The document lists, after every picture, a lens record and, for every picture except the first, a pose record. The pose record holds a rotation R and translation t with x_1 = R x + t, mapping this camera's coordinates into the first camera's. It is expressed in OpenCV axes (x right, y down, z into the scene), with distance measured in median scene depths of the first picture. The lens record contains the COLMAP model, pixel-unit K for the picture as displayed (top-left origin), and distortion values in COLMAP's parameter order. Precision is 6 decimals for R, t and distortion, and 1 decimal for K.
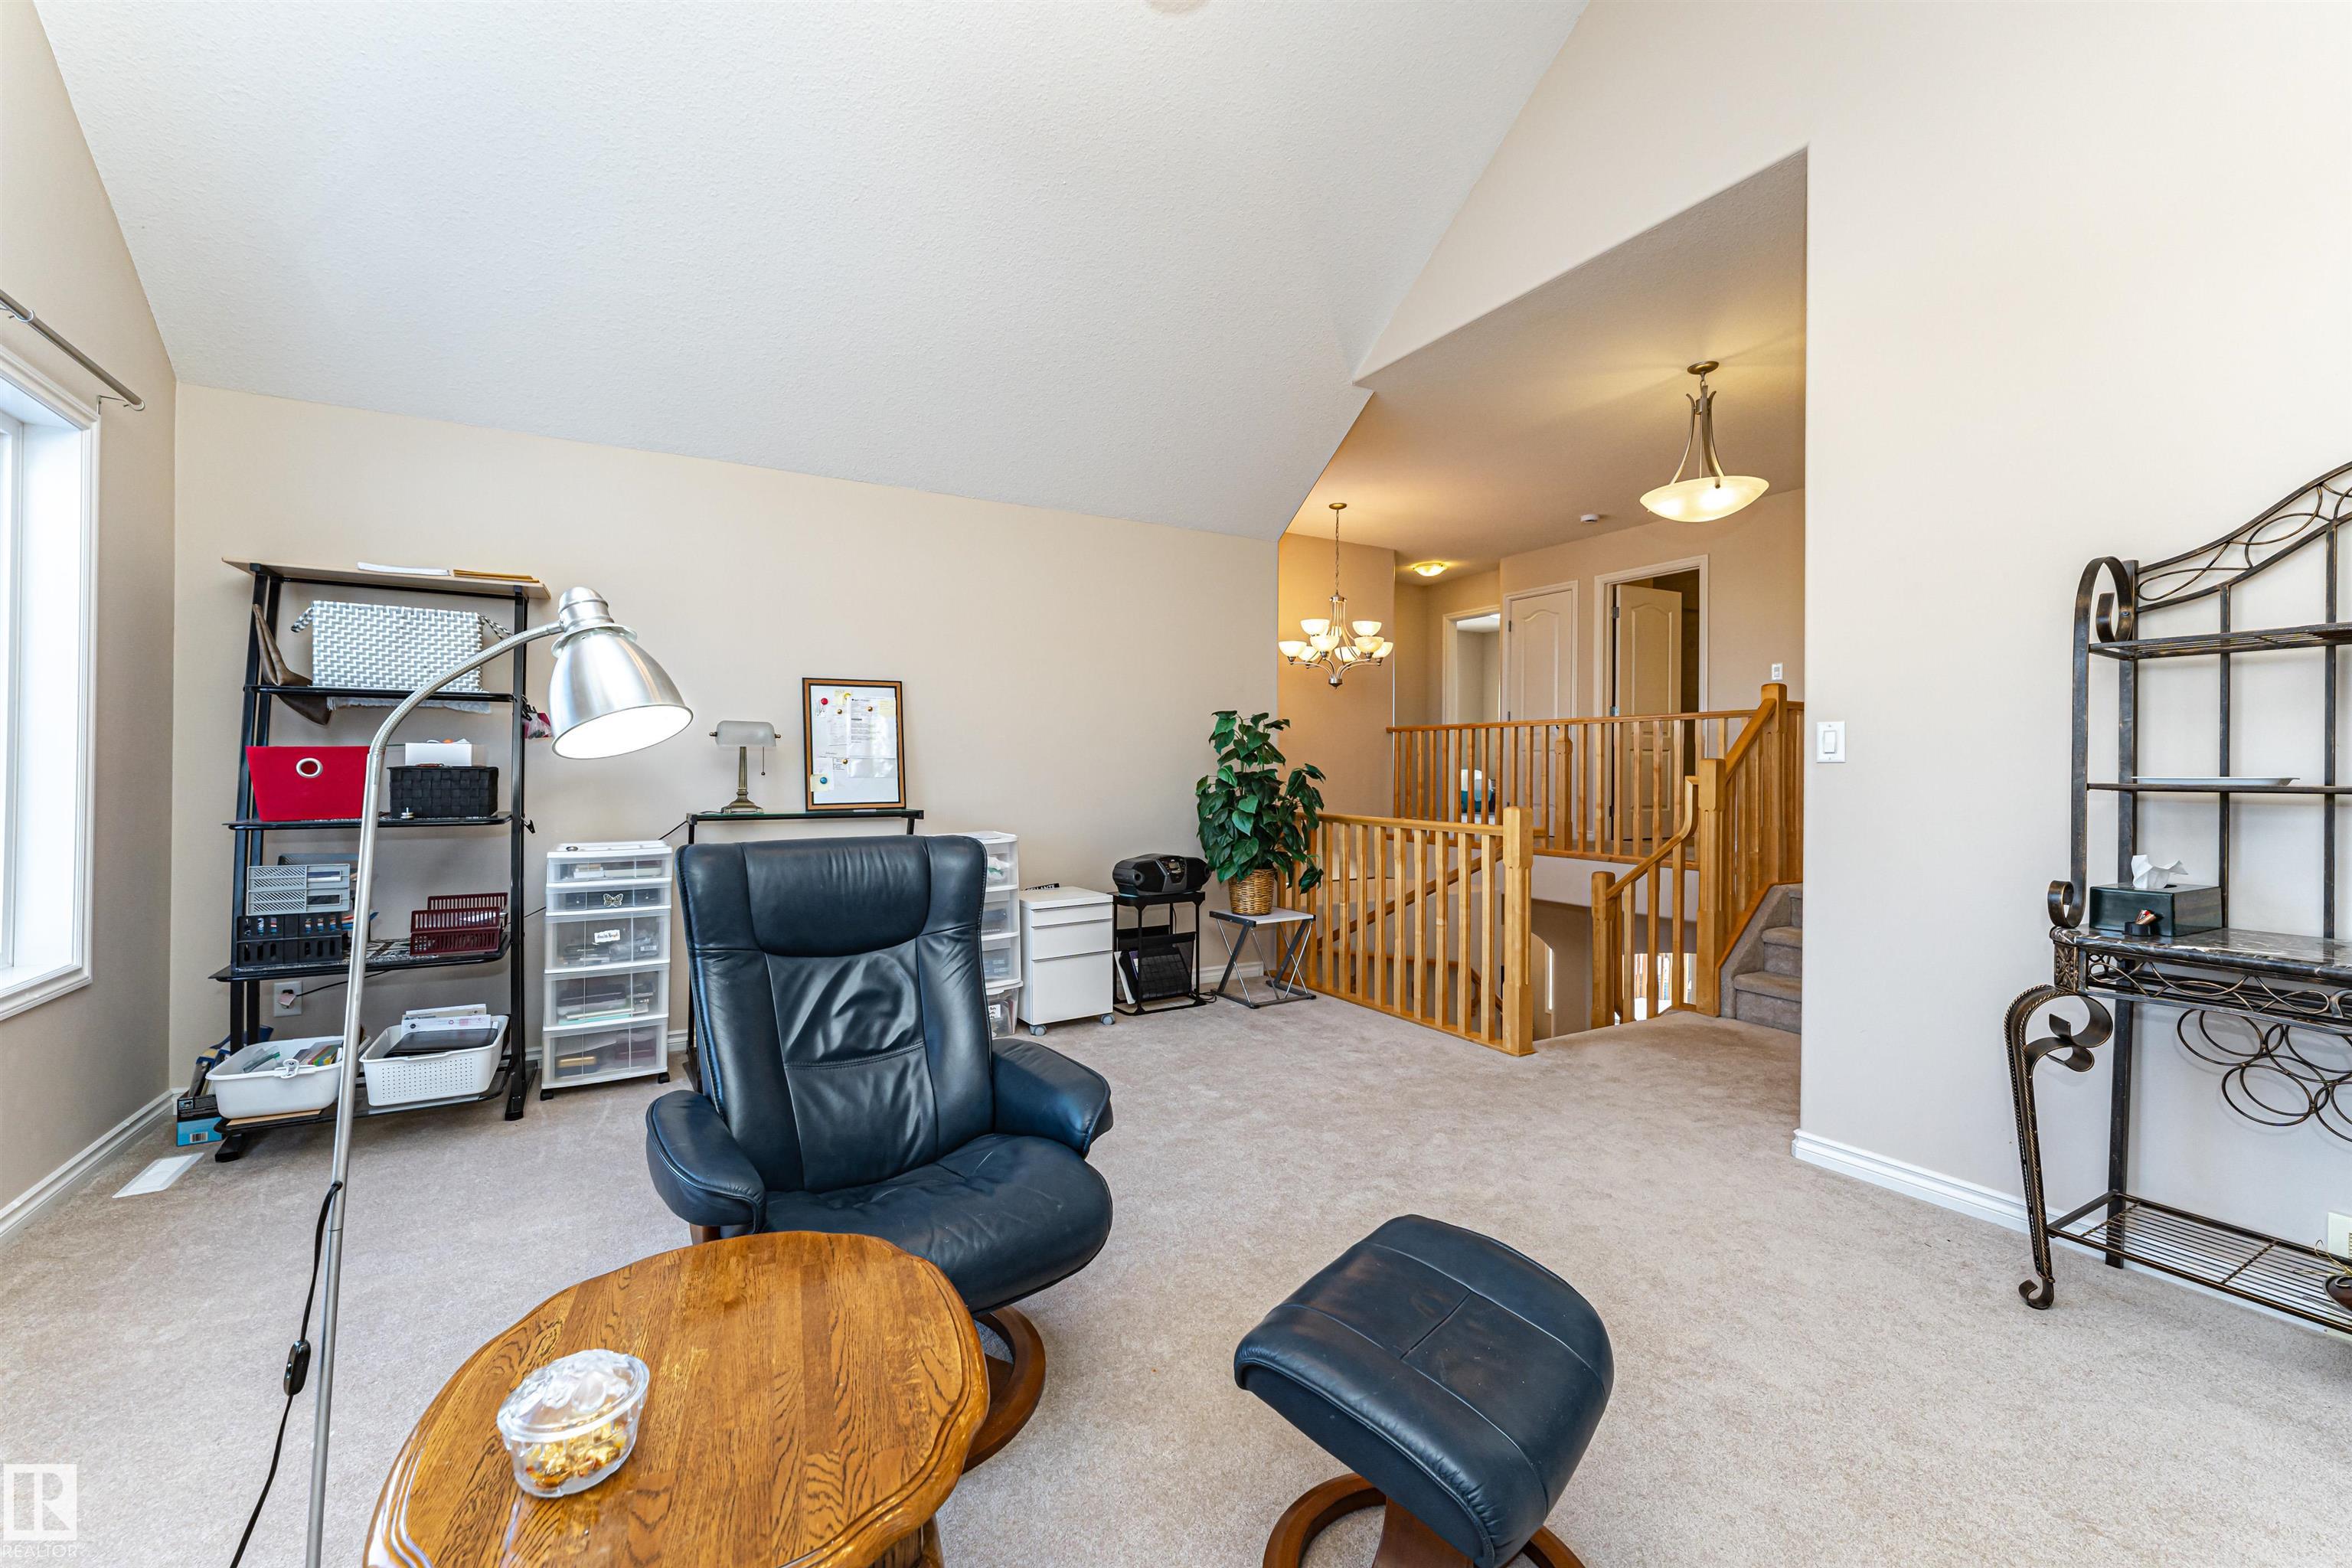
lens RADIAL K [[914.9, 0, 1170.3], [0, 914.9, 775.0], [0, 0, 1]] dist [-0.001578, -0.000431]
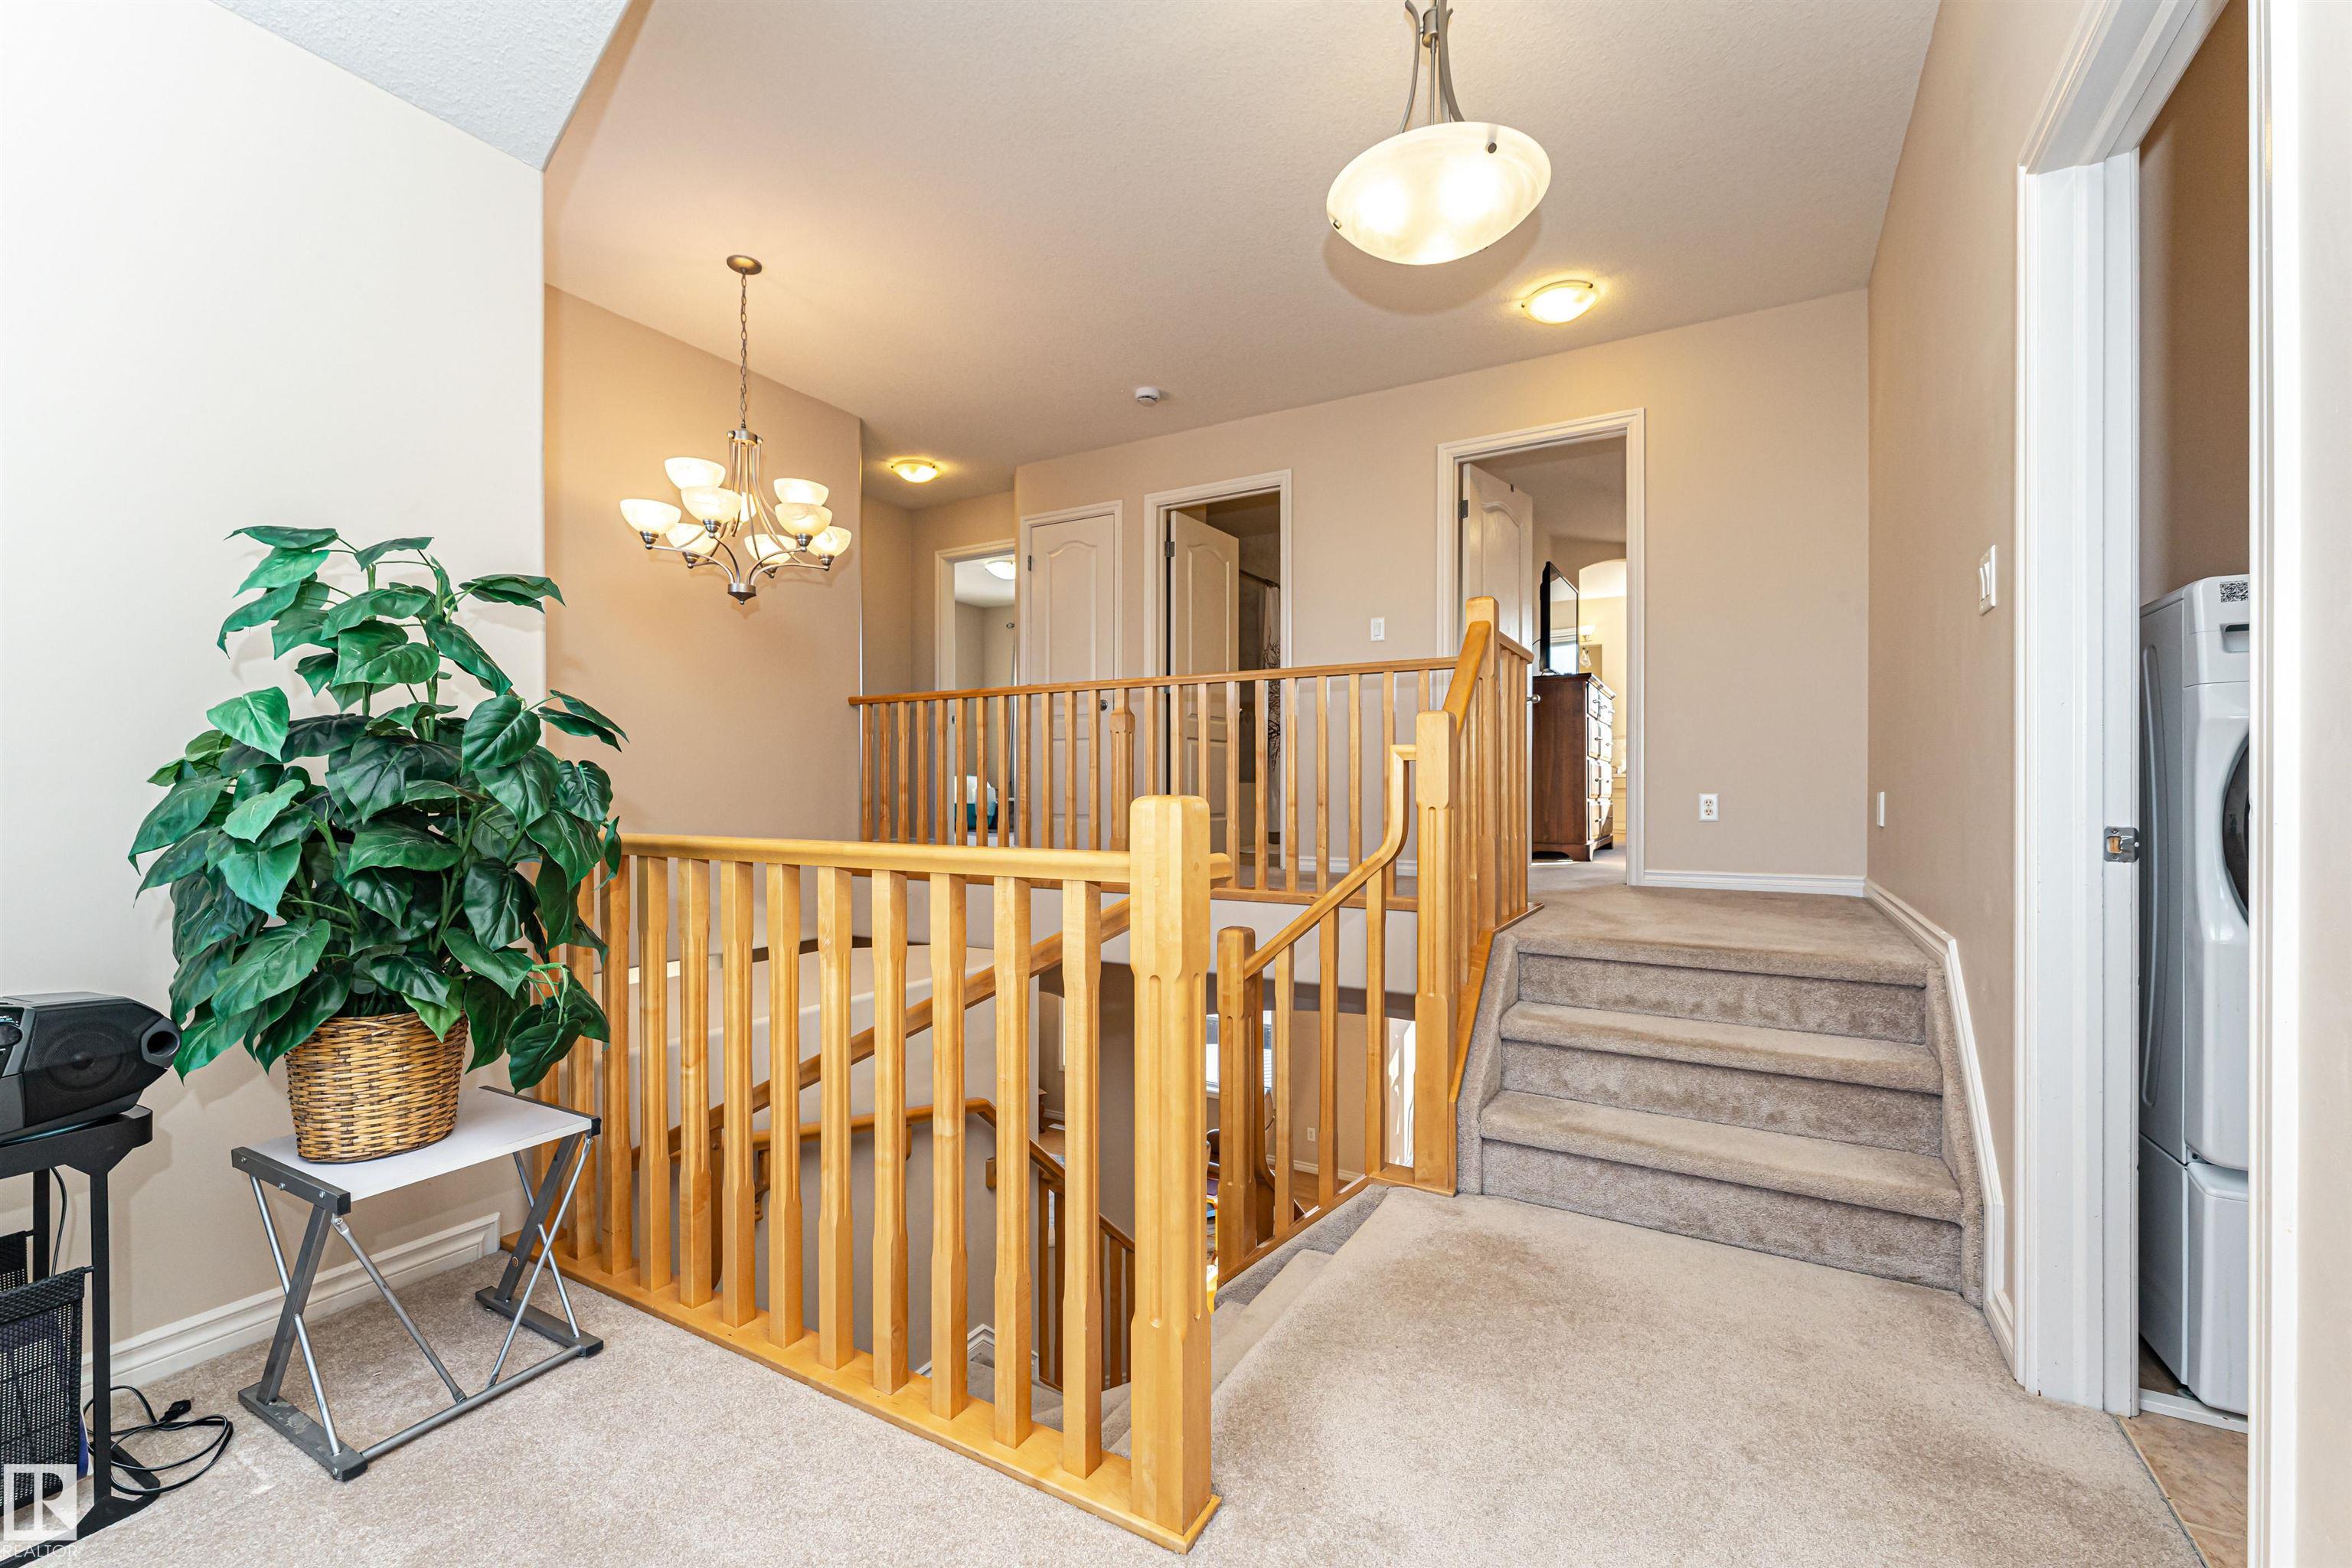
lens RADIAL K [[1004.4, 0, 1168.3], [0, 1004.4, 791.2], [0, 0, 1]] dist [-0.002166, -0.000101]
pose [[0.868073, -0.005666, 0.496404, 0.108565], [0.007800, 0.999967, -0.002226, 0.018869], [-0.496375, 0.005804, 0.868089, 0.379556]]
